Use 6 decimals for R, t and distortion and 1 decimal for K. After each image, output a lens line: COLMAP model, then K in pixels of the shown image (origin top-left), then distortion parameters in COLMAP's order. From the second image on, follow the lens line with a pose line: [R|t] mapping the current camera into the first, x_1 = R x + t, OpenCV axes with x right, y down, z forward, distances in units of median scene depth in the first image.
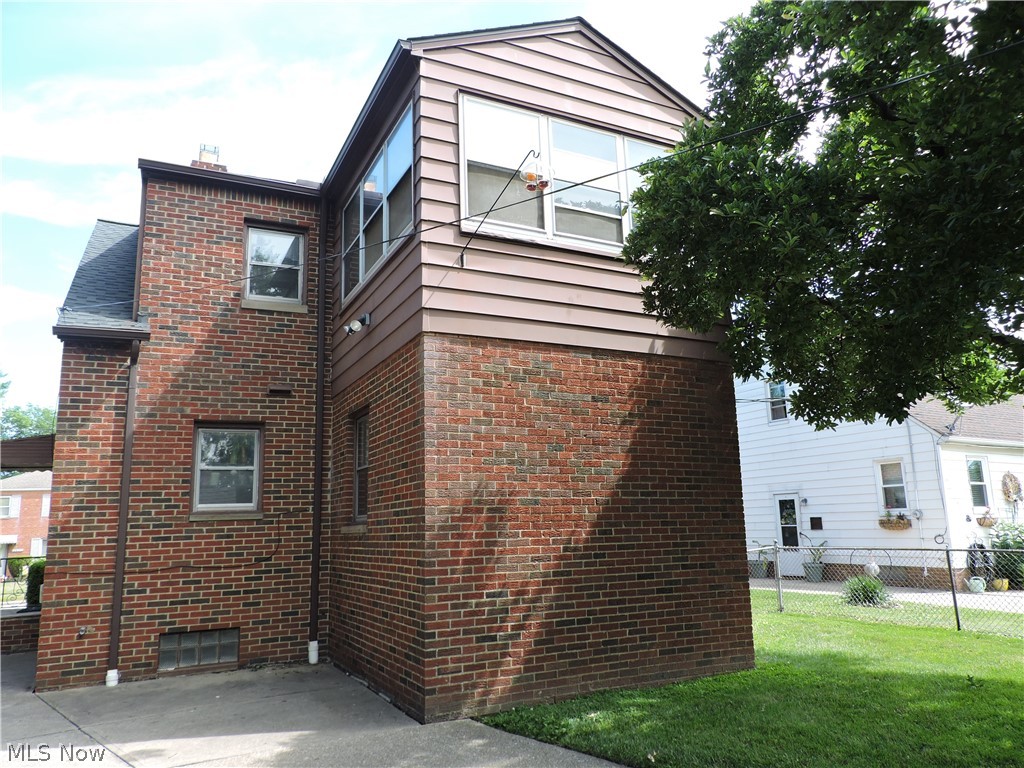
lens RADIAL K [[751.1, 0, 512.0], [0, 751.1, 384.0], [0, 0, 1]] dist [0.039784, -0.003587]
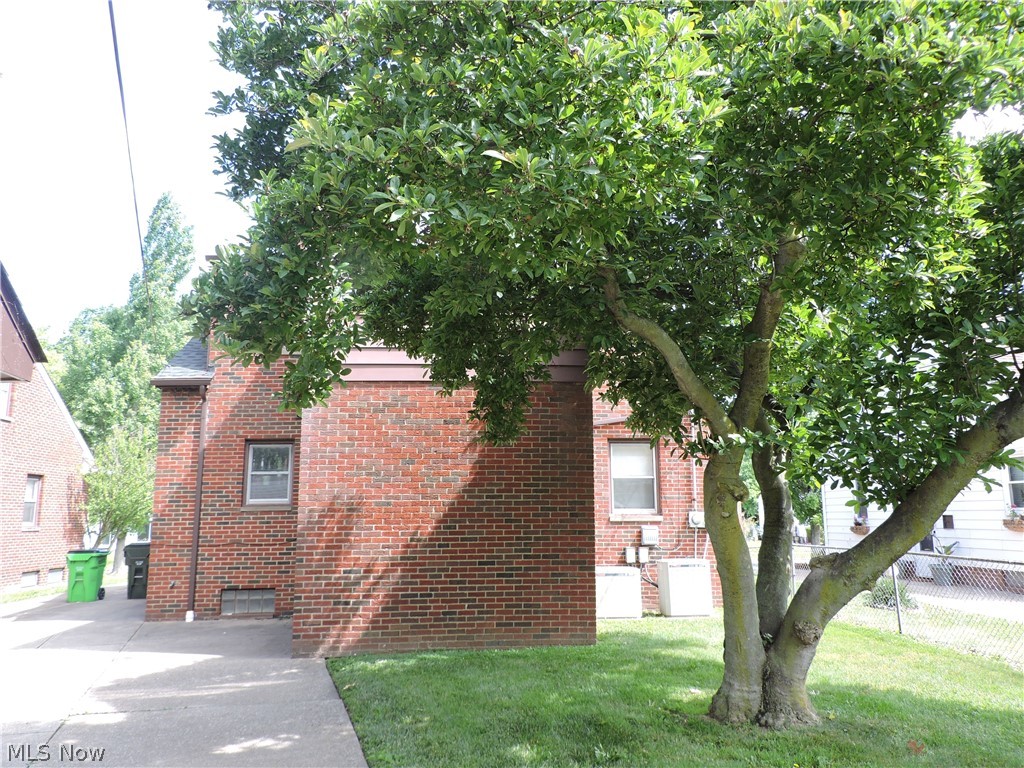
lens RADIAL K [[751.1, 0, 512.0], [0, 751.1, 384.0], [0, 0, 1]] dist [0.039784, -0.003587]
pose [[0.926727, -0.045901, -0.372922, 0.613630], [0.054453, 0.998439, 0.012424, -0.048370], [0.371769, -0.031820, 0.927780, -0.117570]]
